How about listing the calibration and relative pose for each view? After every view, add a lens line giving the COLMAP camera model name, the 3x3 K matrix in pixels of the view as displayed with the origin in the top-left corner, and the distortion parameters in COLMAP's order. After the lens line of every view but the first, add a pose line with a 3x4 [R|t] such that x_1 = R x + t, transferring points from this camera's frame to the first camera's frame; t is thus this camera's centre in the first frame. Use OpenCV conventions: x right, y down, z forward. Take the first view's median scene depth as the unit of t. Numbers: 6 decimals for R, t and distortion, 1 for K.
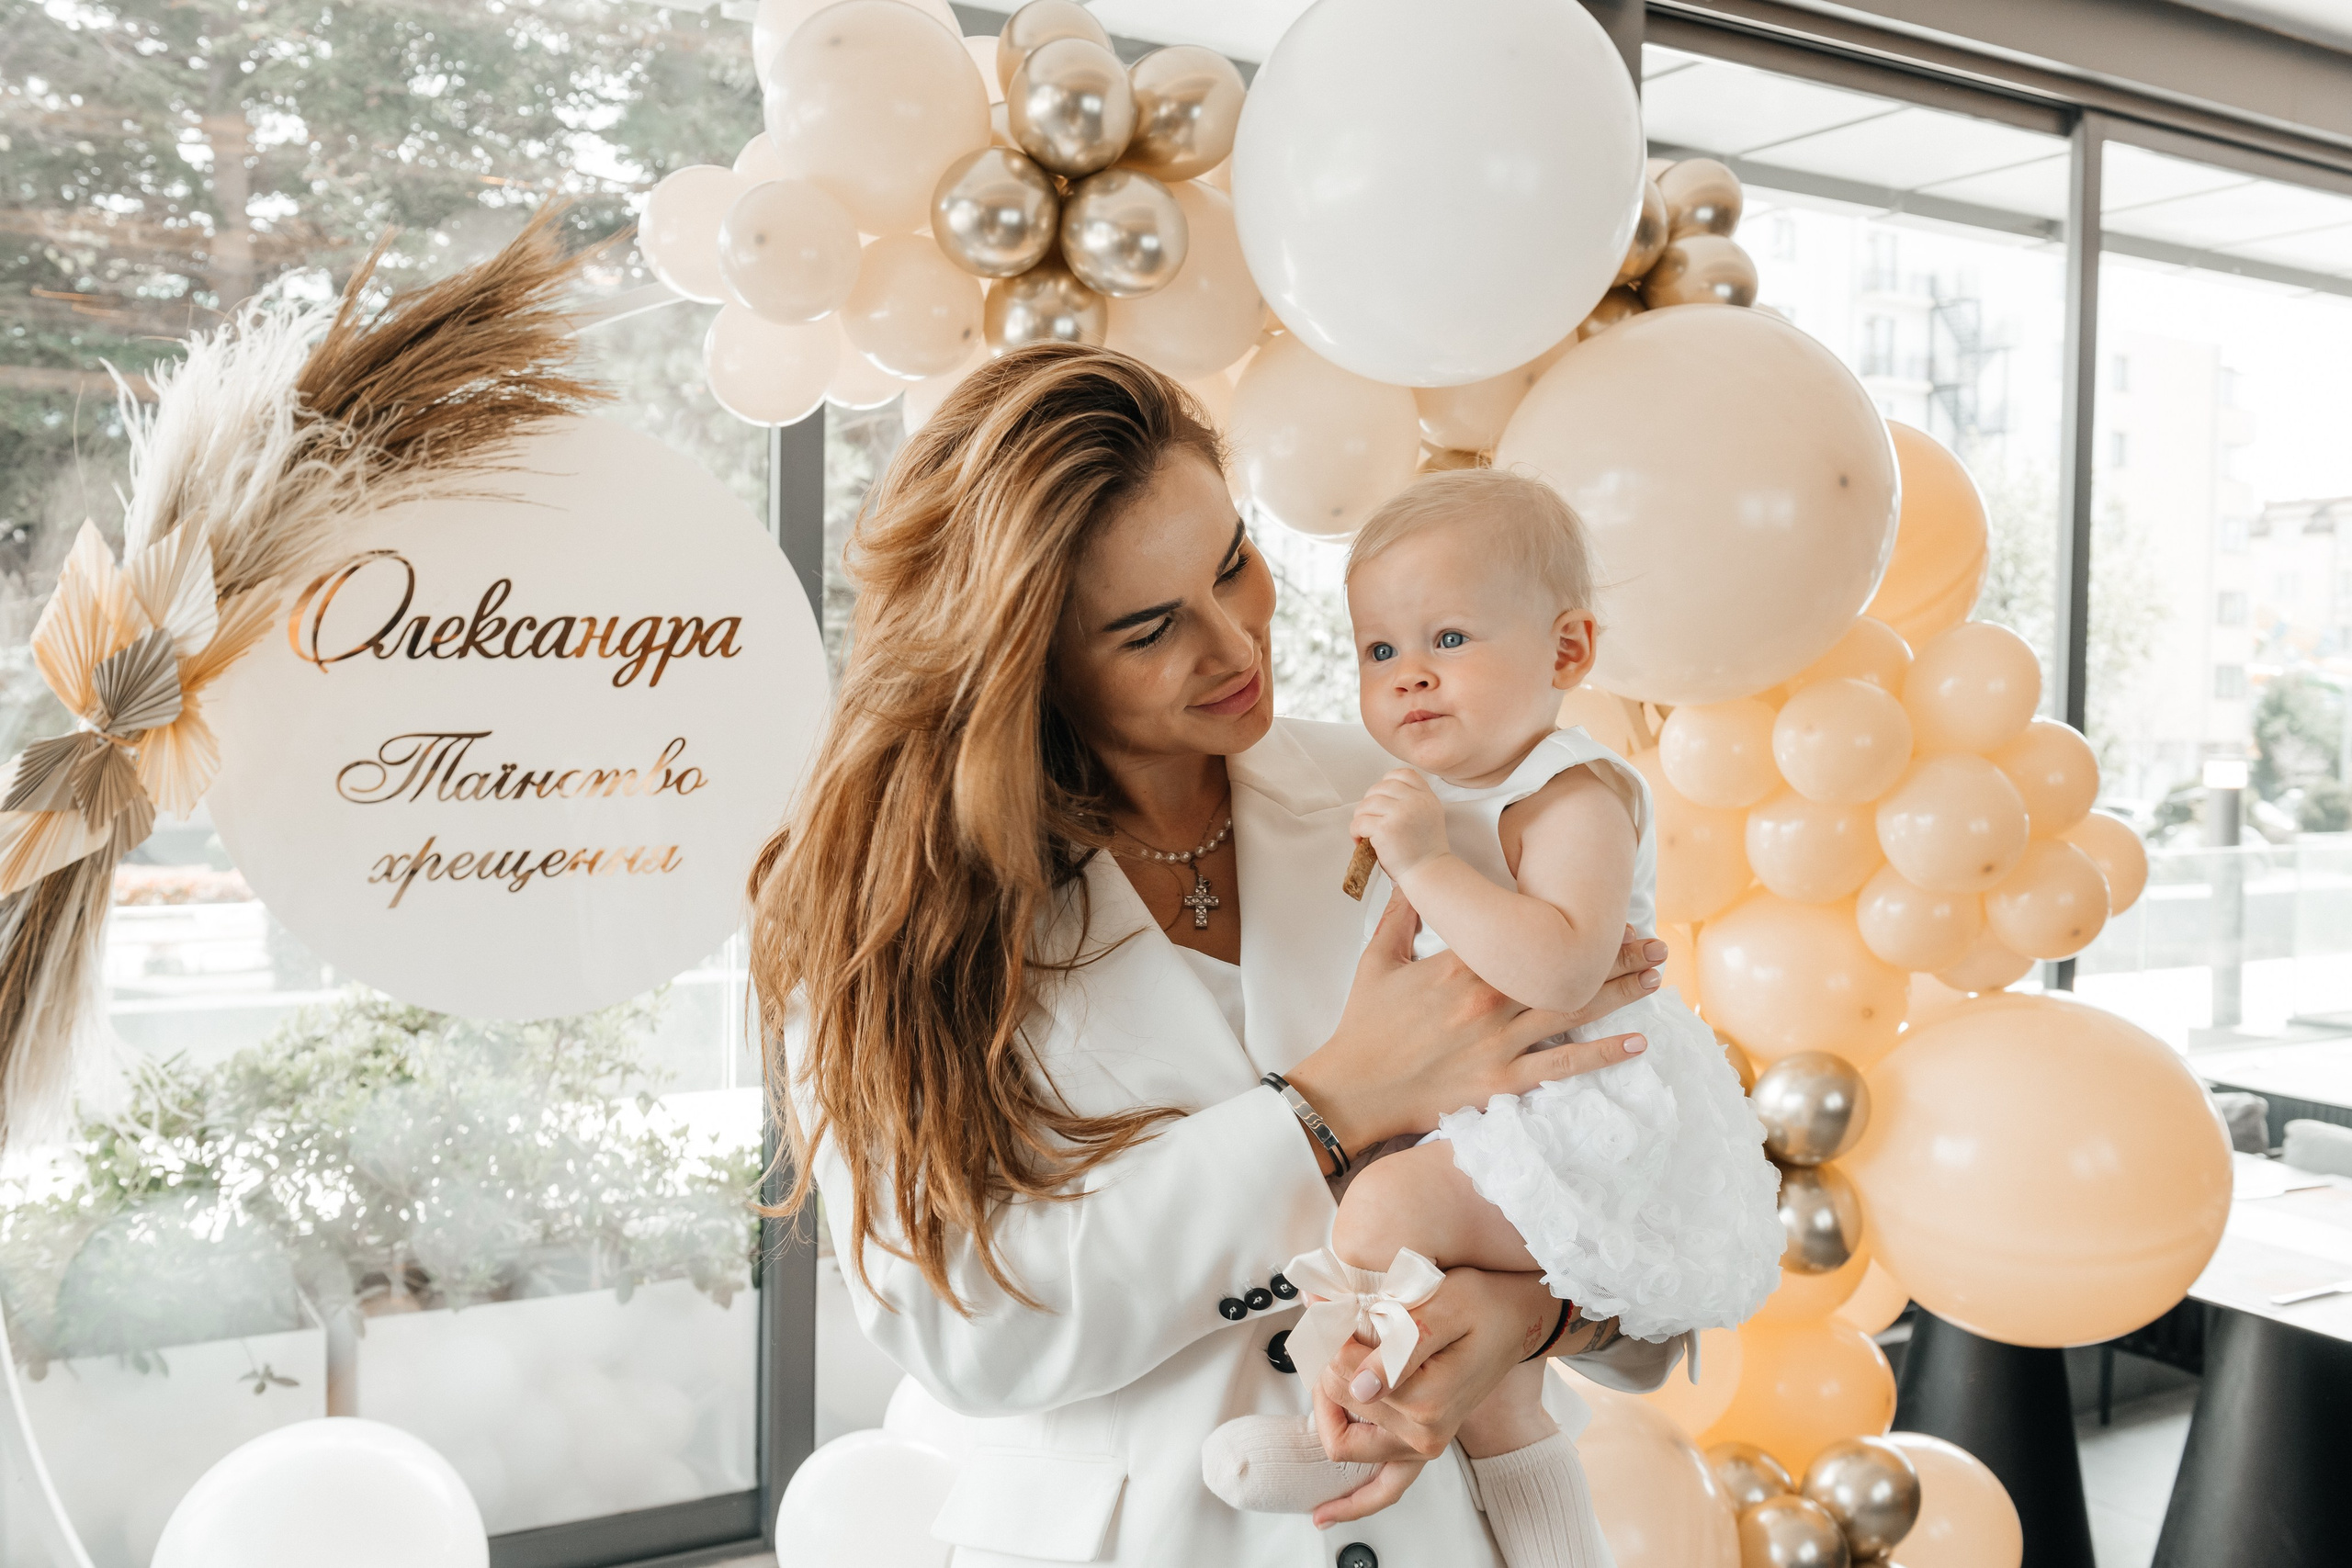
lens RADIAL K [[2229.1, 0, 1197.3], [0, 2229.1, 774.3], [0, 0, 1]] dist [0.000699, 0.000000]
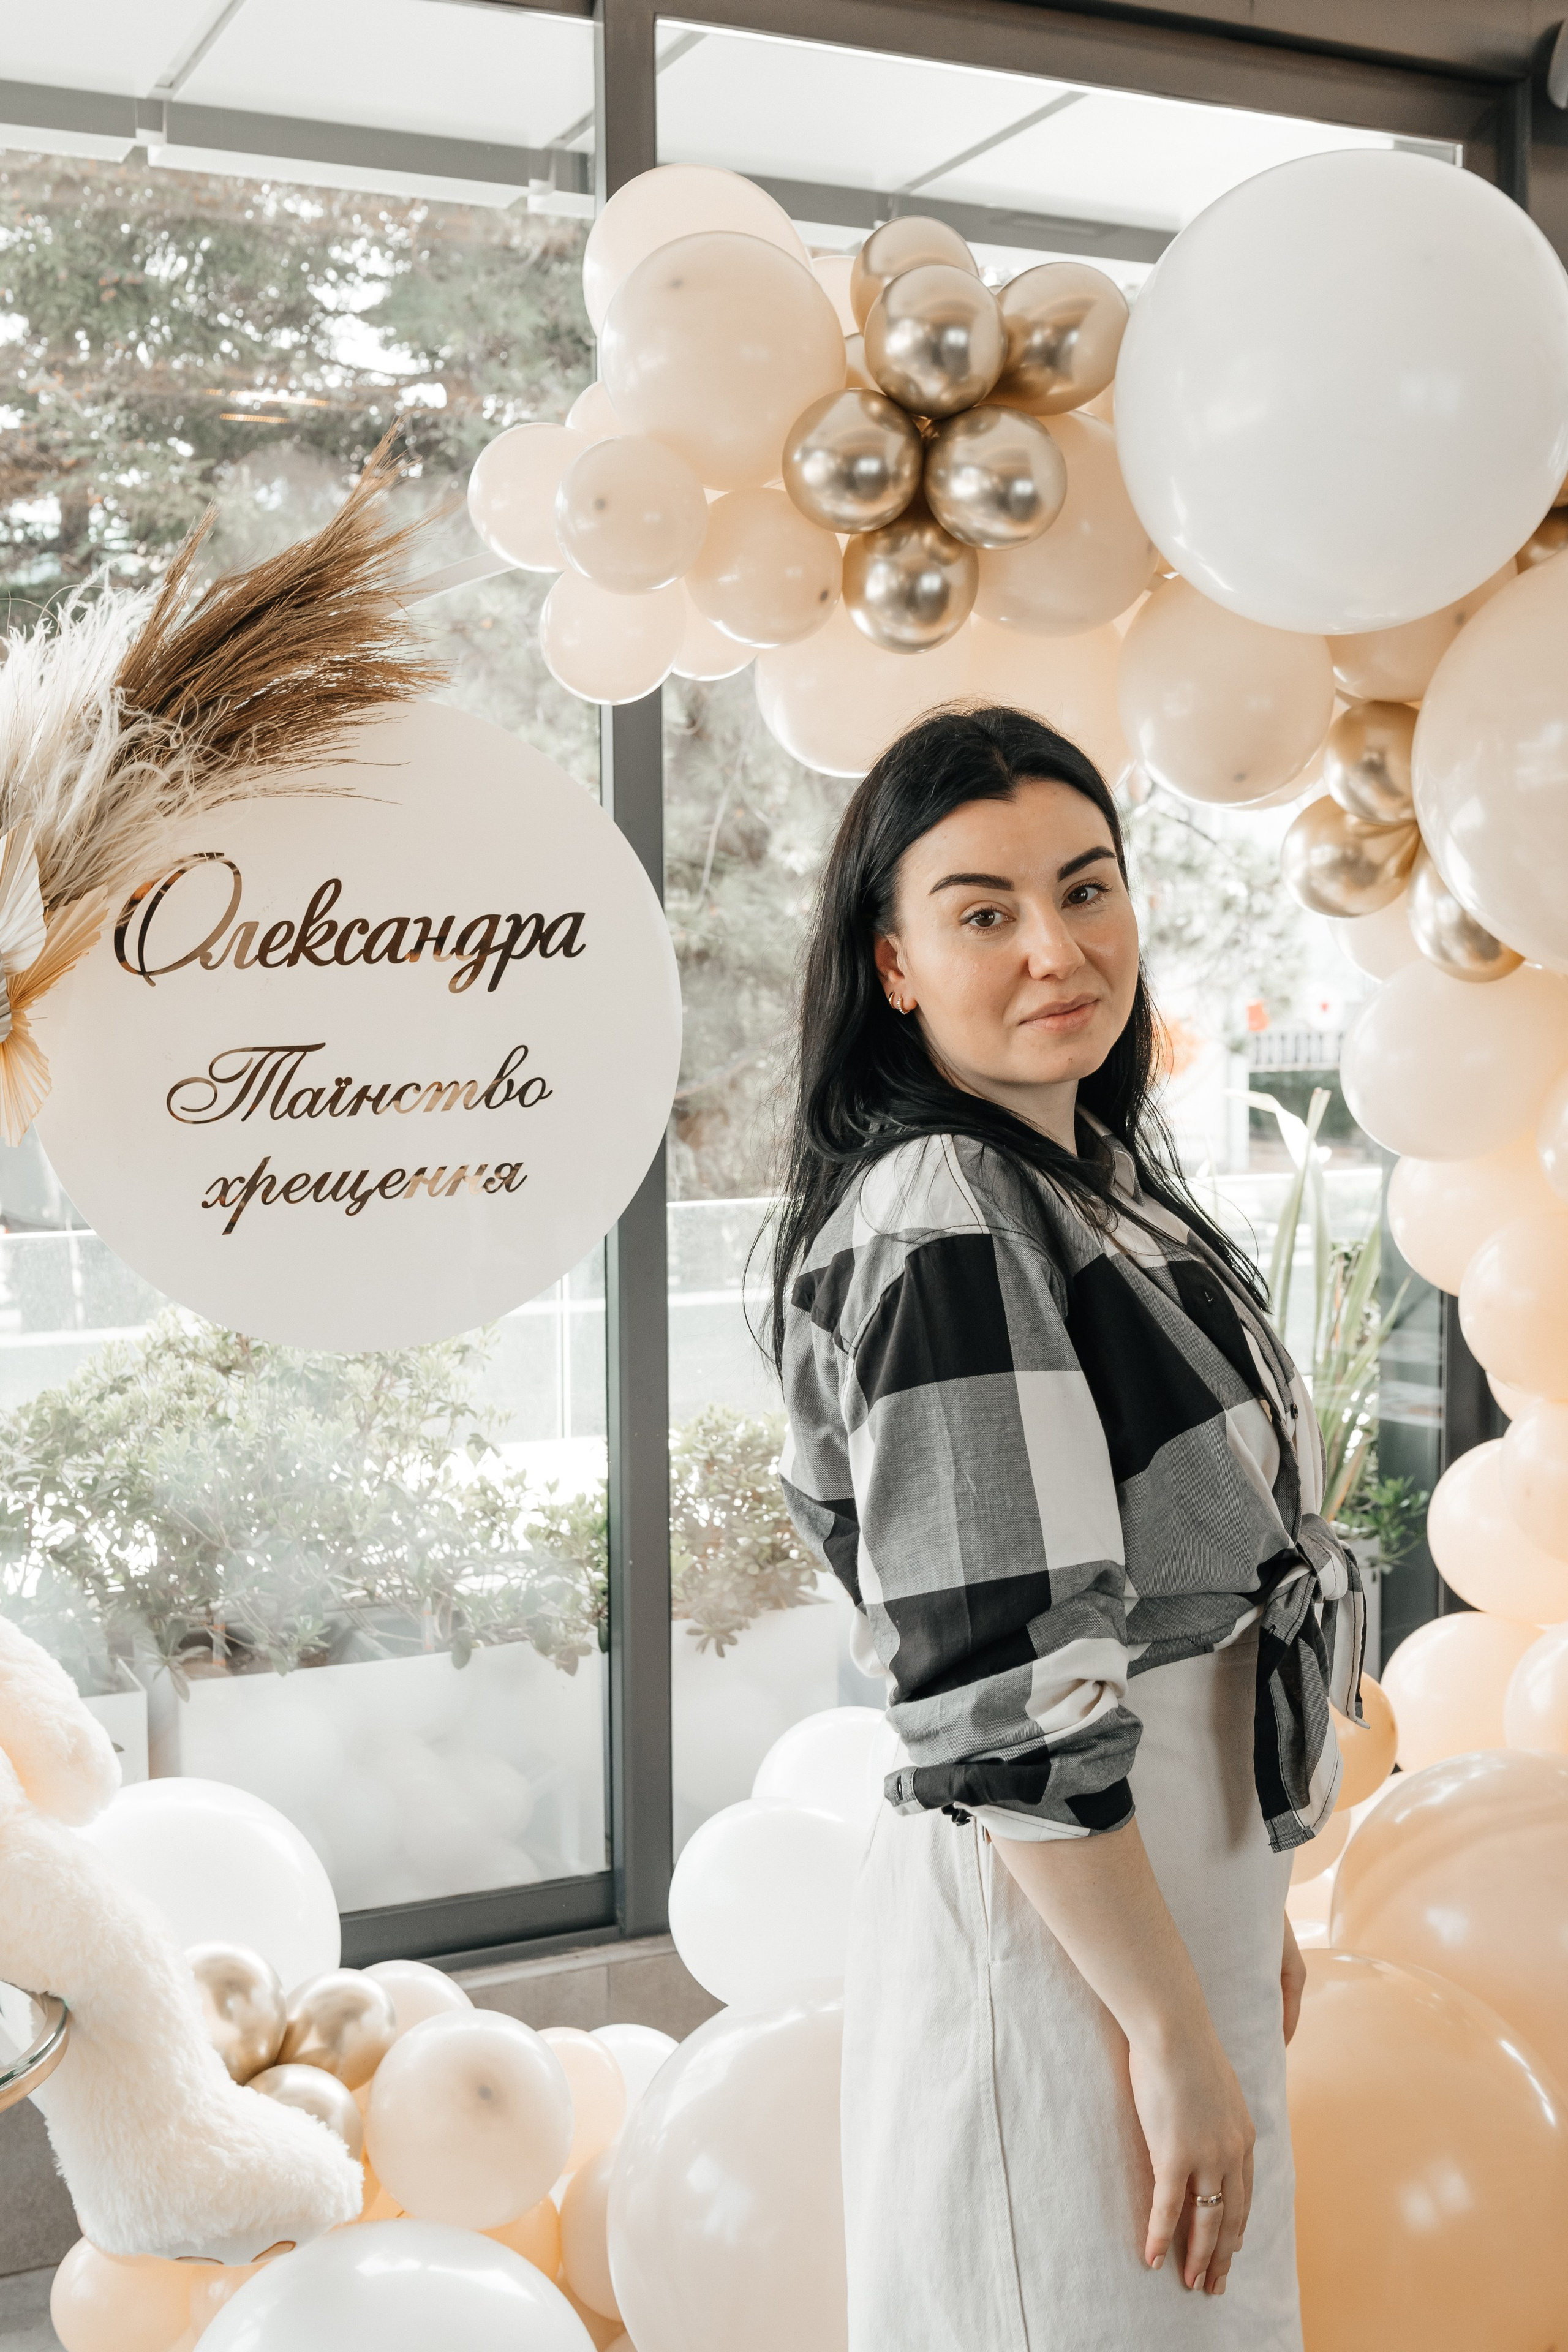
lens RADIAL K [[2700.3, 0, 781.4], [0, 2700.3, 1156.8], [0, 0, 1]] dist [0.016687, 0.000000]
pose [[0.993193, -0.015736, -0.115416, 0.003081], [0.019500, 0.999312, 0.031560, -0.003898], [0.114840, -0.033596, 0.992816, -0.103784]]
